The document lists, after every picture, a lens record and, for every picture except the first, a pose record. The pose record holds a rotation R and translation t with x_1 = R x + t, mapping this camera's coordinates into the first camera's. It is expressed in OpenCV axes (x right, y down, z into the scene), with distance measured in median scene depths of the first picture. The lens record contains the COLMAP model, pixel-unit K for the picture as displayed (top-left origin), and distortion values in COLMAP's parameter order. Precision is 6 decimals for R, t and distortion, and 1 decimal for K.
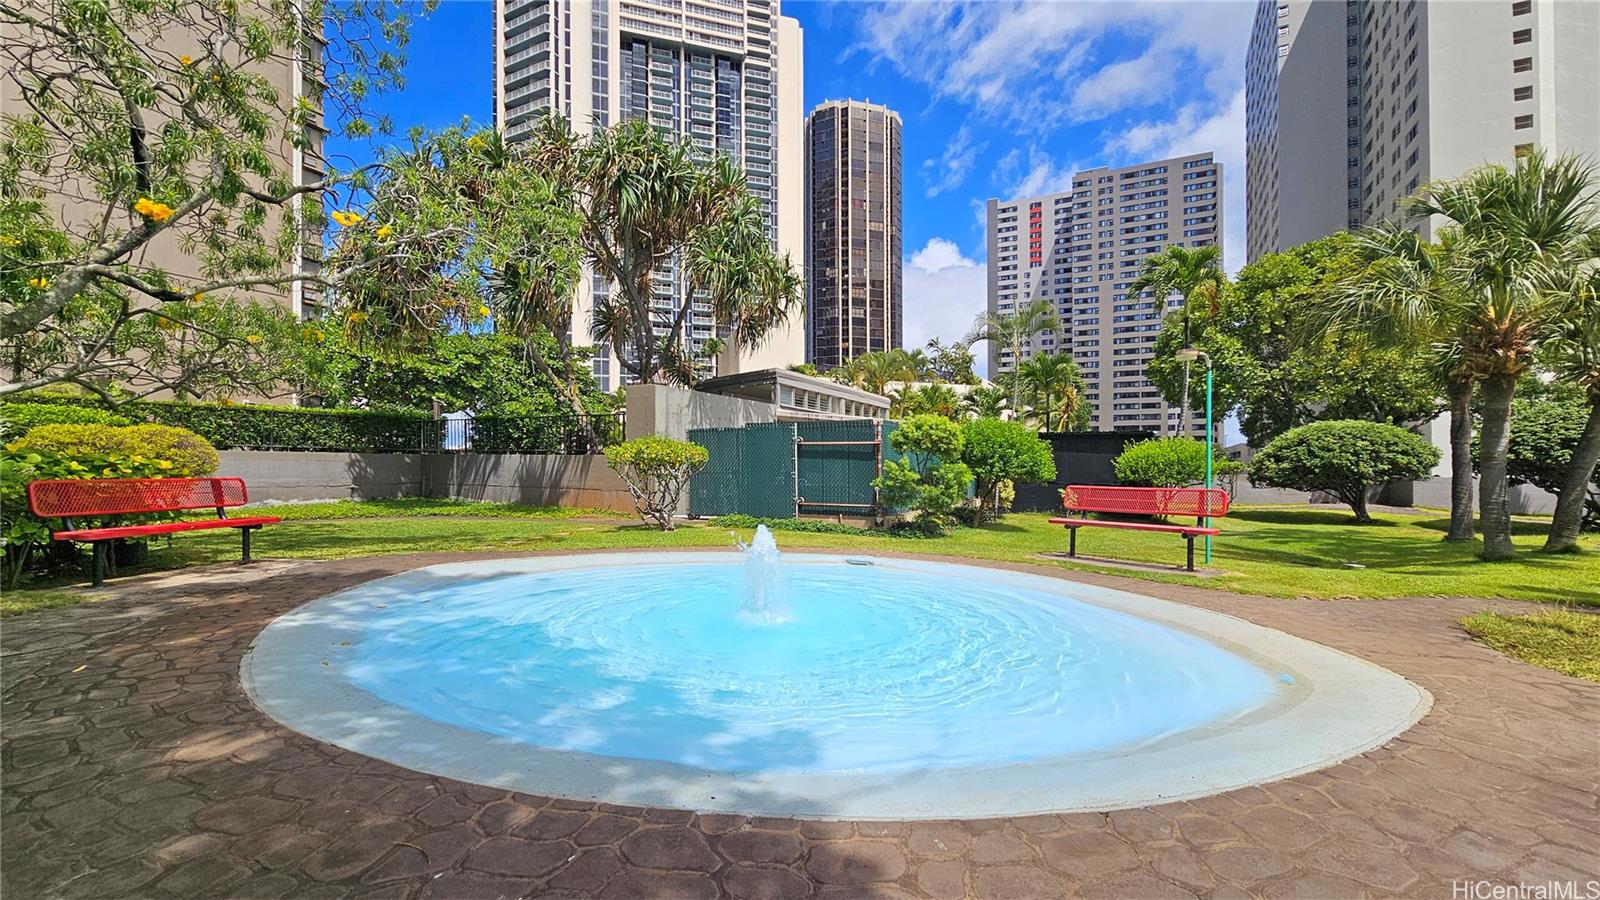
lens RADIAL K [[621.4, 0, 813.3], [0, 621.4, 475.8], [0, 0, 1]] dist [0.002047, 0.000141]
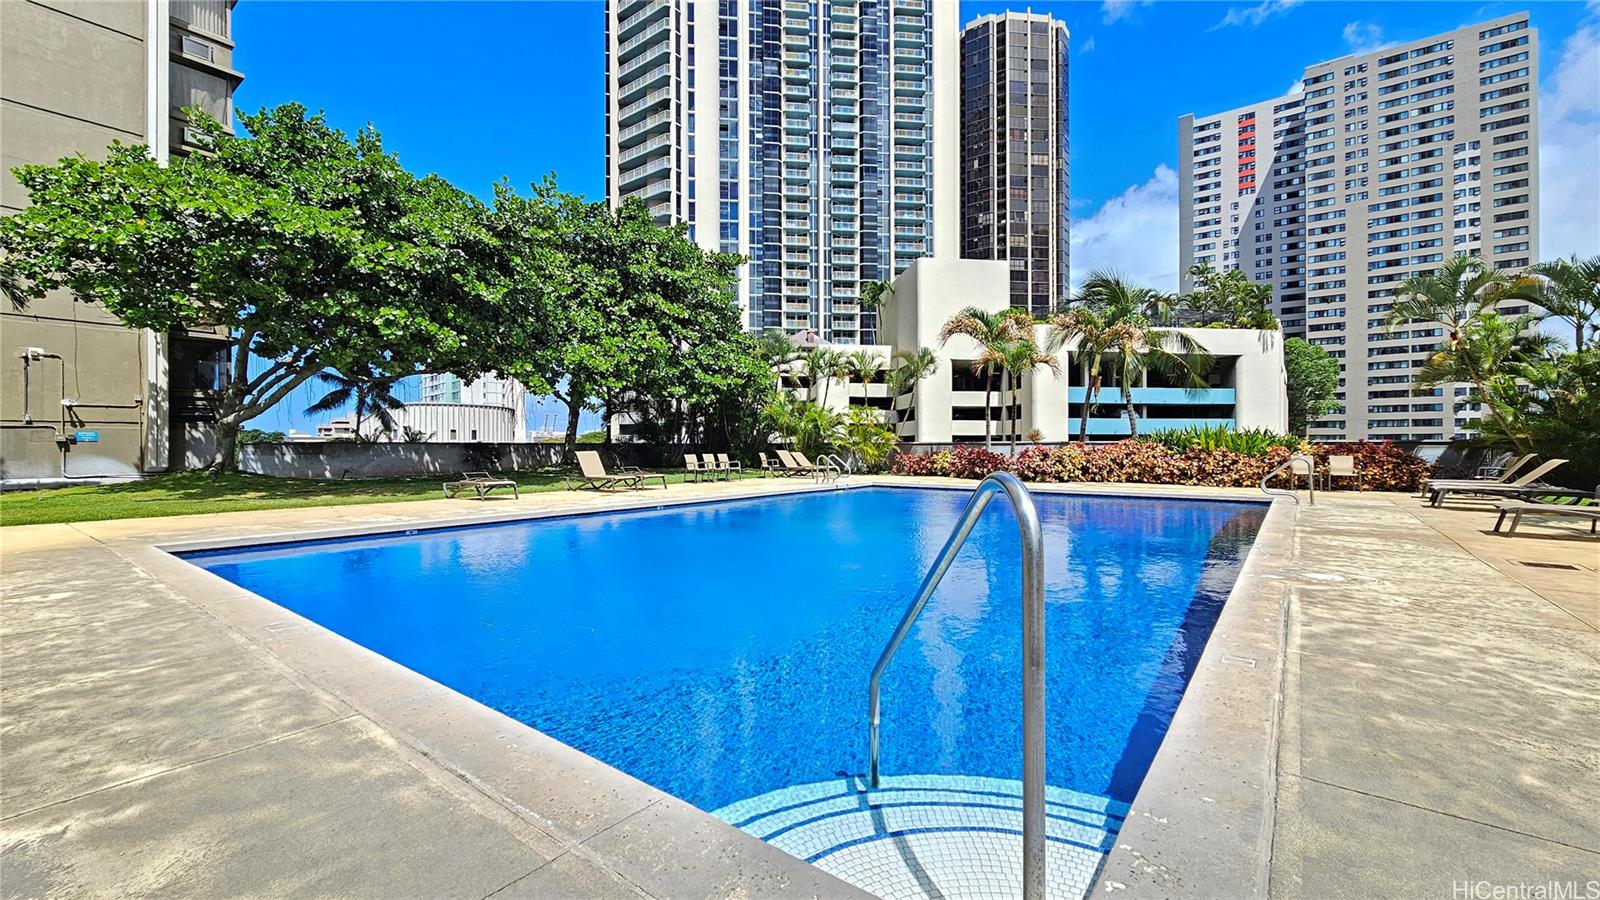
lens RADIAL K [[621.4, 0, 799.7], [0, 621.4, 444.6], [0, 0, 1]] dist [0.002047, 0.000141]
pose [[0.979290, -0.009305, -0.202247, -0.047101], [0.006036, 0.999841, -0.016775, -0.006662], [0.202371, 0.015207, 0.979191, 0.118450]]
